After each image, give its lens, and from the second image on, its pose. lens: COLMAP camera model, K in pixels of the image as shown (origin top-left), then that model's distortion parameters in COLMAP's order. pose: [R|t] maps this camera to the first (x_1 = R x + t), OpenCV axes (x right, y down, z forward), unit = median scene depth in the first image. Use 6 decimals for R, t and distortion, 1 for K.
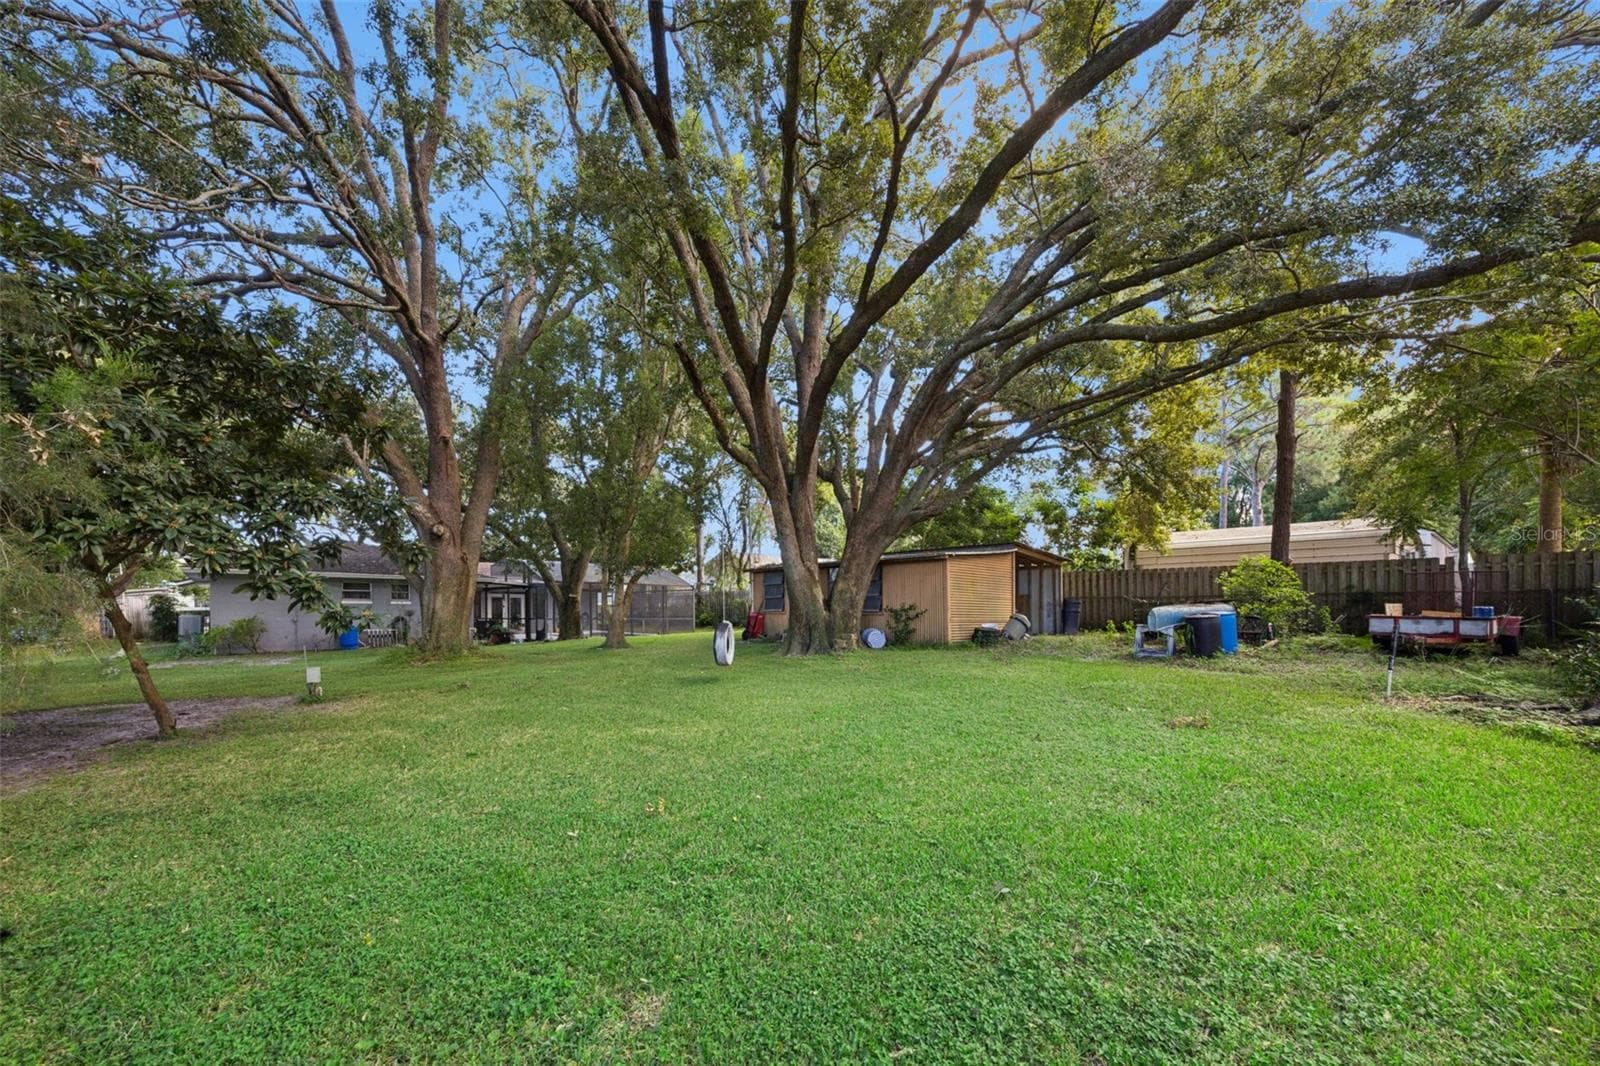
lens RADIAL K [[627.2, 0, 794.2], [0, 627.2, 536.1], [0, 0, 1]] dist [-0.004317, -0.000034]
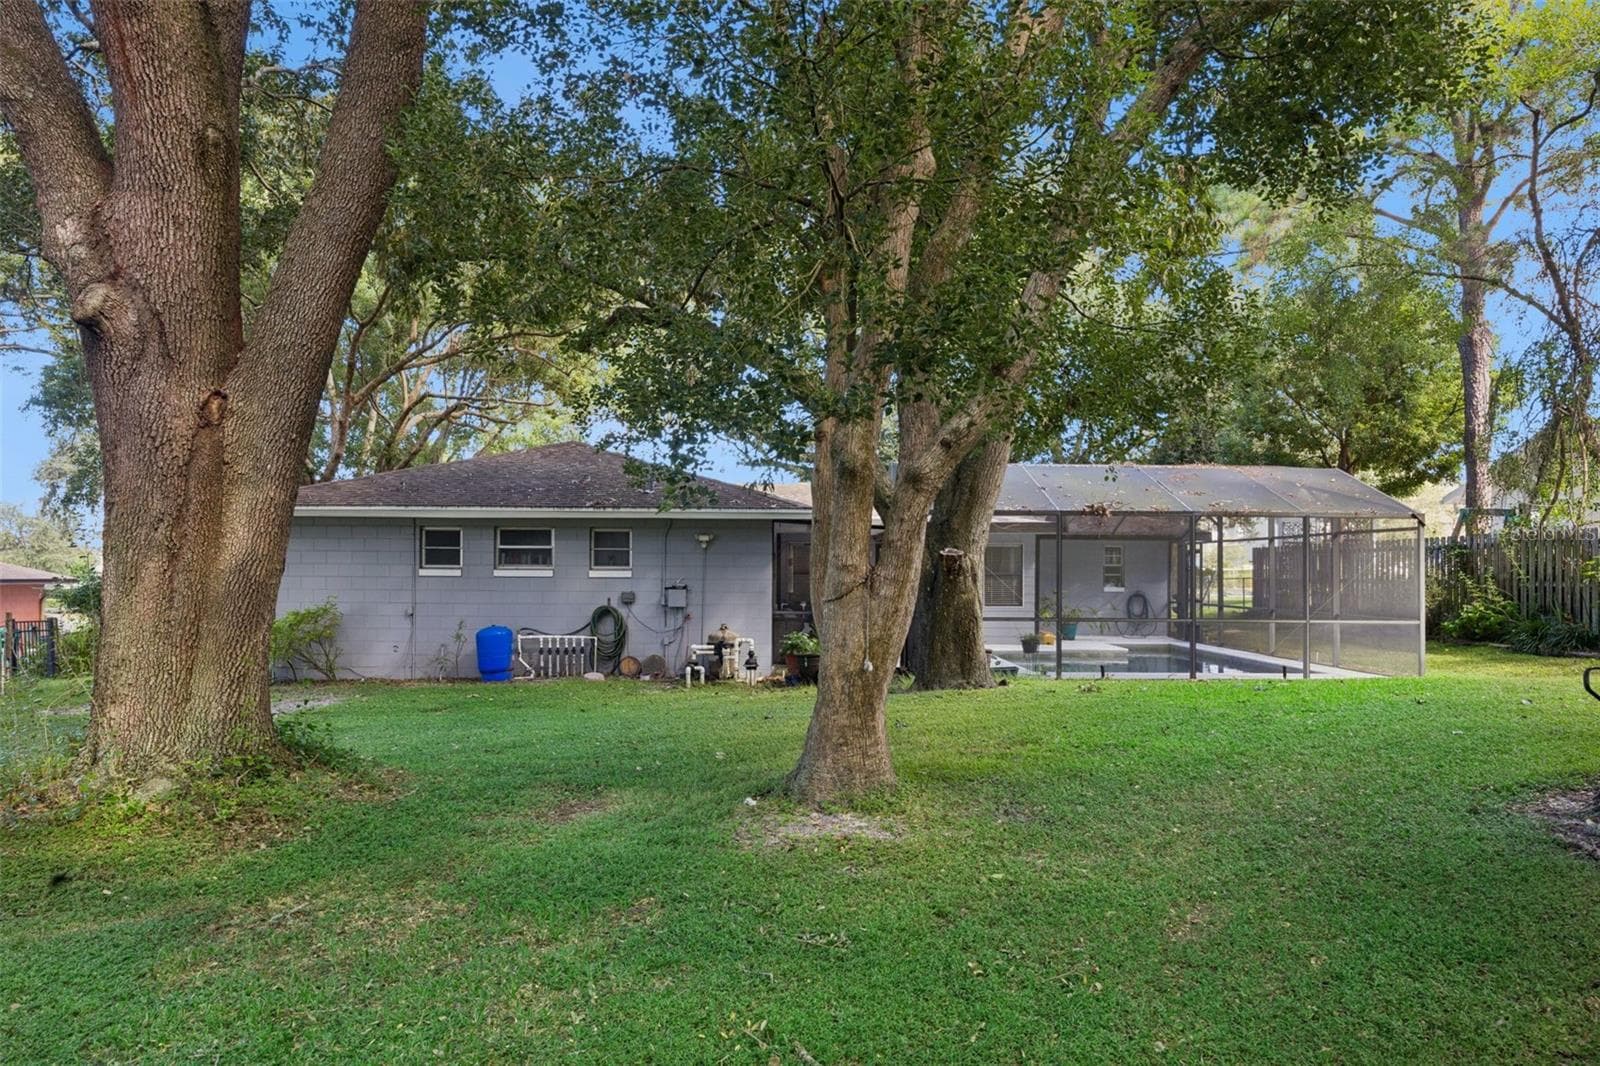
lens RADIAL K [[1083.5, 0, 762.4], [0, 1083.5, 541.9], [0, 0, 1]] dist [-0.008842, -0.000827]
pose [[0.730736, -0.013910, -0.682518, -0.058254], [0.073883, 0.995531, 0.058813, 0.049250], [0.678650, -0.093403, 0.728498, 0.538709]]
